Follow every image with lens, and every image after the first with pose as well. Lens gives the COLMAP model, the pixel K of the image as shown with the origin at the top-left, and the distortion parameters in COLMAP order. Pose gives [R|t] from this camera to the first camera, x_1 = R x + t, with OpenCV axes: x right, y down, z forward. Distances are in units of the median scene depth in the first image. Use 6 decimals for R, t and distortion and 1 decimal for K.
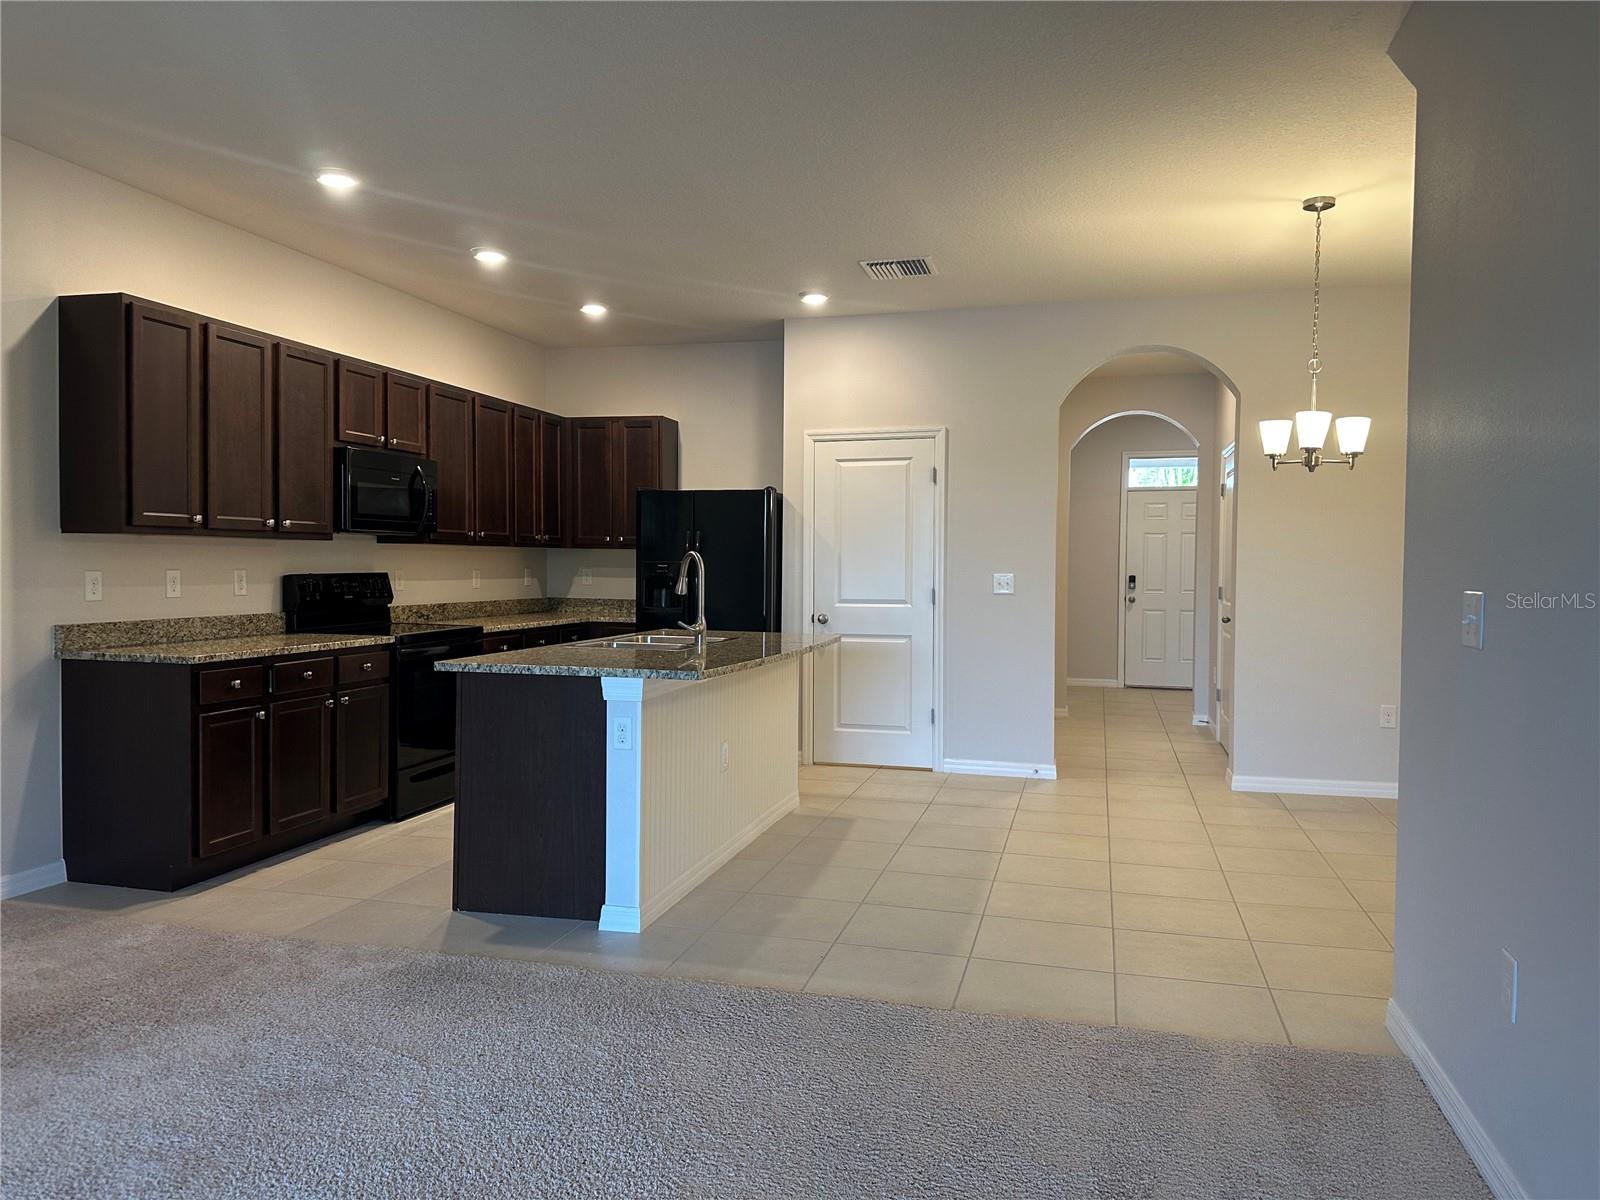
lens RADIAL K [[1098.1, 0, 797.4], [0, 1098.1, 592.6], [0, 0, 1]] dist [0.054097, -0.034777]
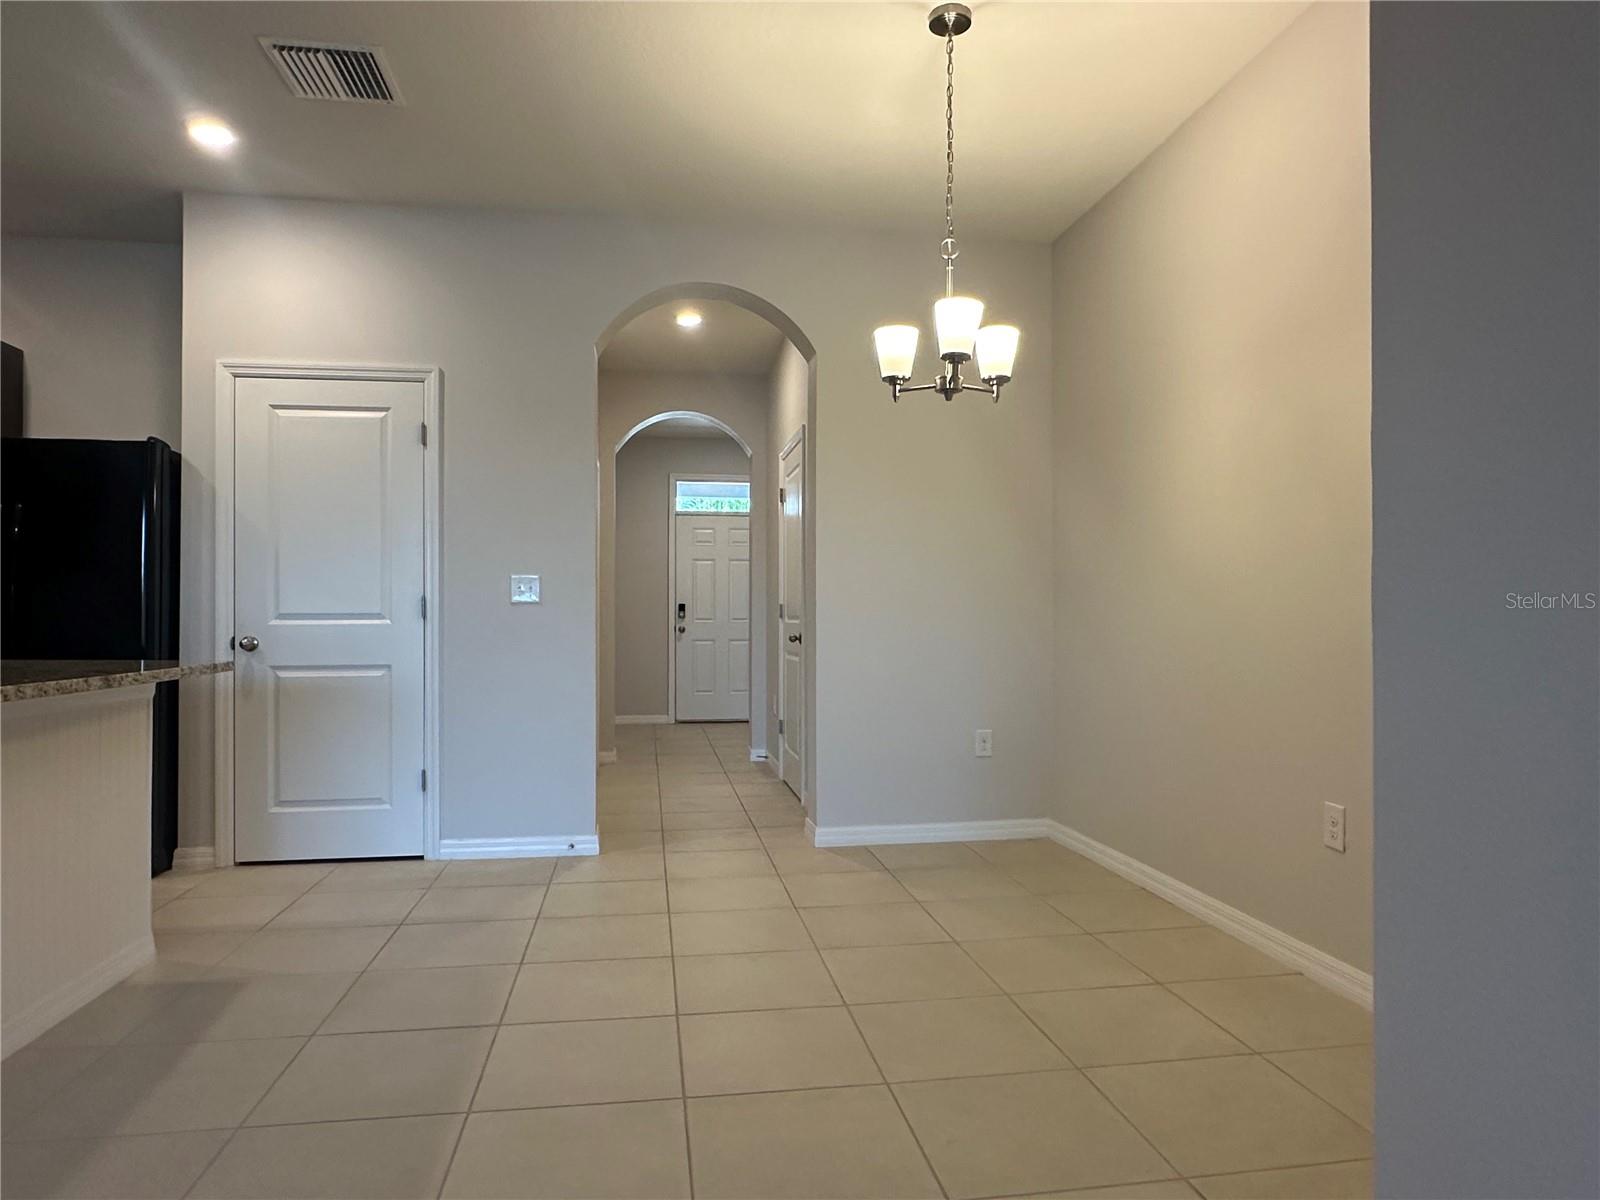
lens RADIAL K [[984.9, 0, 783.4], [0, 984.9, 608.2], [0, 0, 1]] dist [0.003256, -0.001905]
pose [[0.918226, -0.003436, 0.396041, 0.090536], [0.017126, 0.999372, -0.031034, 0.028715], [-0.395686, 0.035279, 0.917708, 0.352357]]
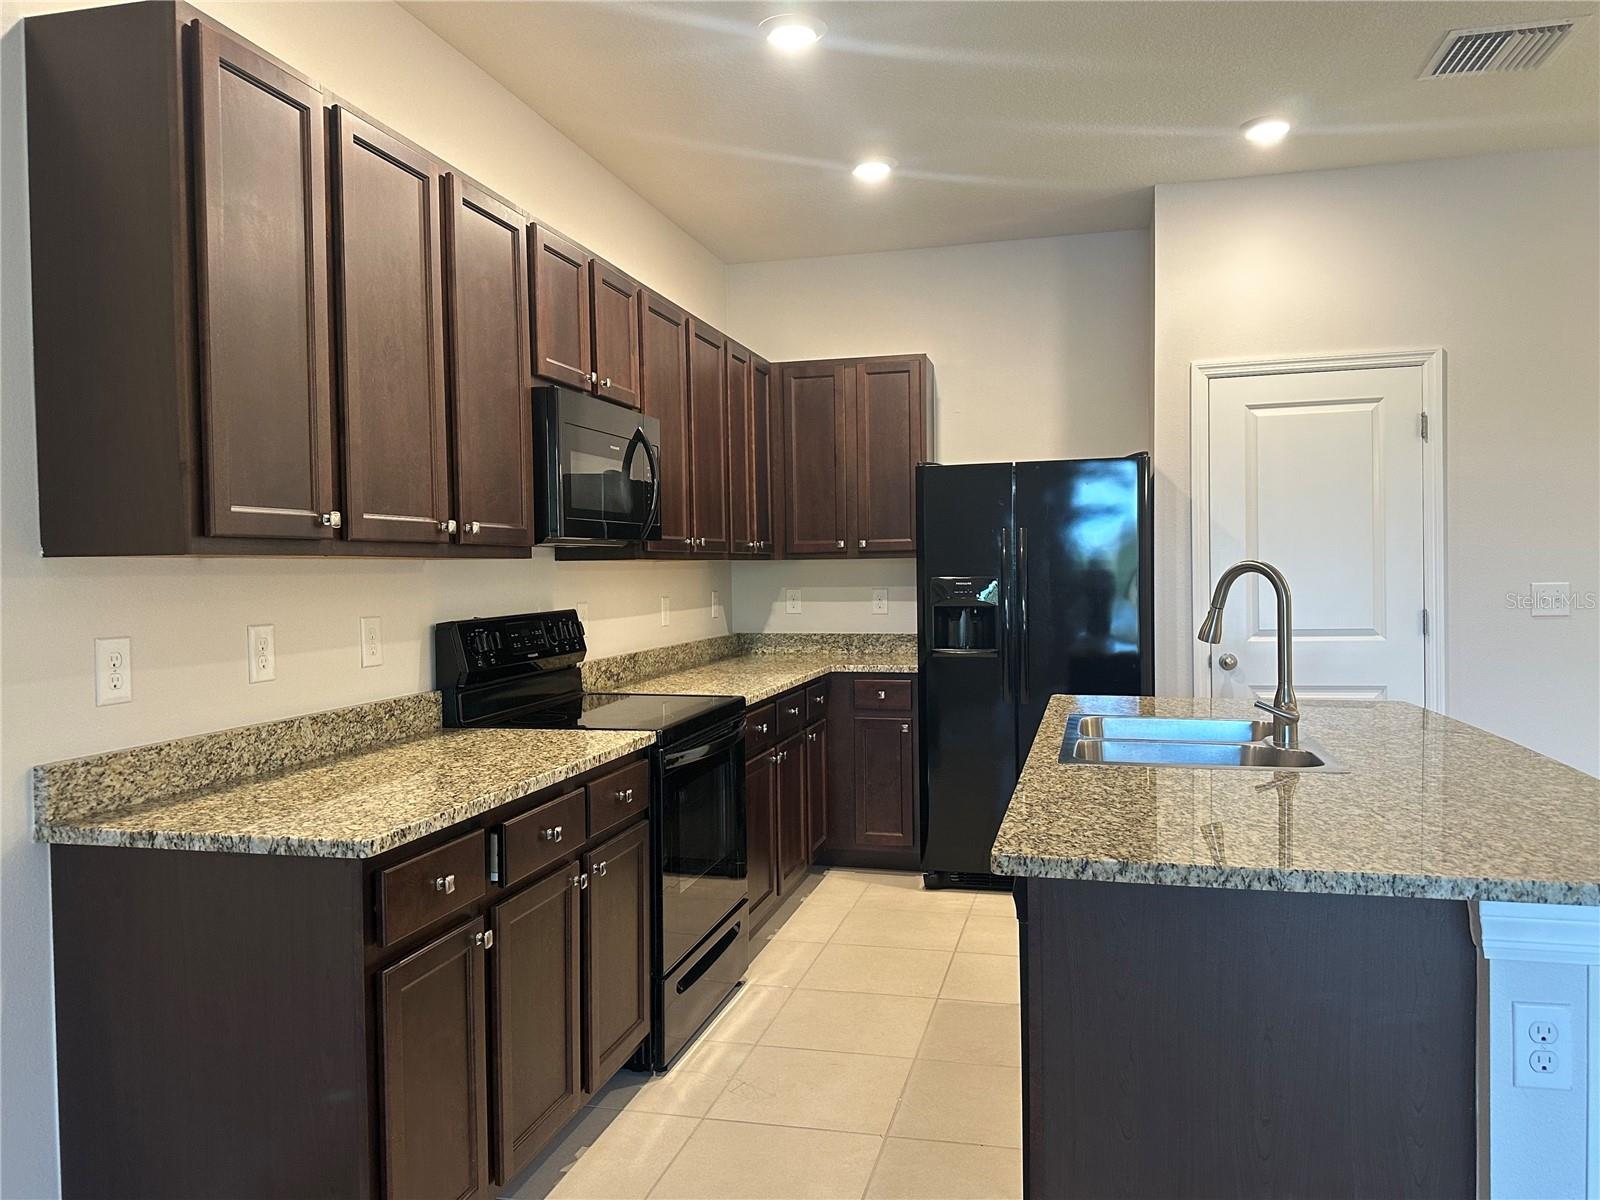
lens RADIAL K [[1176.5, 0, 804.5], [0, 1176.5, 591.7], [0, 0, 1]] dist [0.079169, -0.058716]
pose [[0.999553, -0.025975, 0.014828, -0.246445], [0.026077, 0.999637, -0.006724, -0.019275], [-0.014648, 0.007107, 0.999867, 0.350085]]
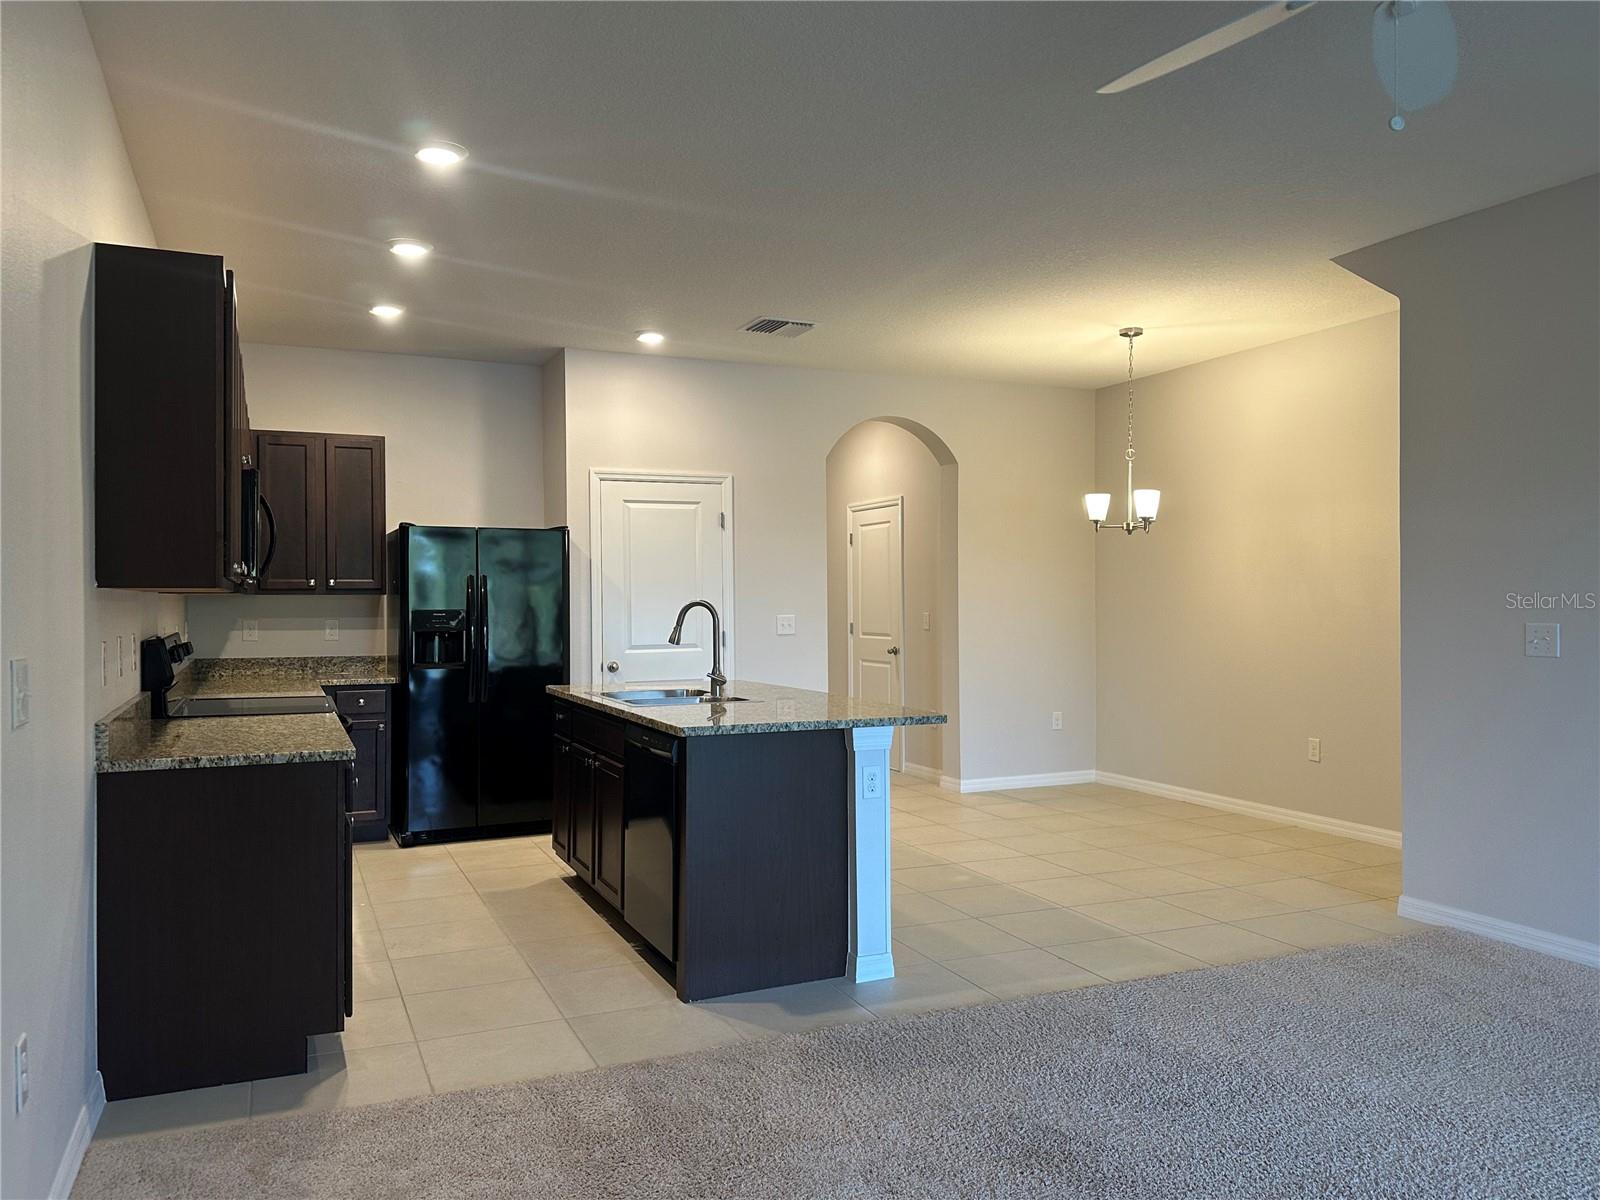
lens RADIAL K [[1176.5, 0, 798.5], [0, 1176.5, 602.7], [0, 0, 1]] dist [0.079169, -0.058716]
pose [[0.782250, -0.014057, 0.622806, -0.524729], [0.028277, 0.999516, -0.012956, -0.015281], [-0.622323, 0.027746, 0.782269, 0.110347]]
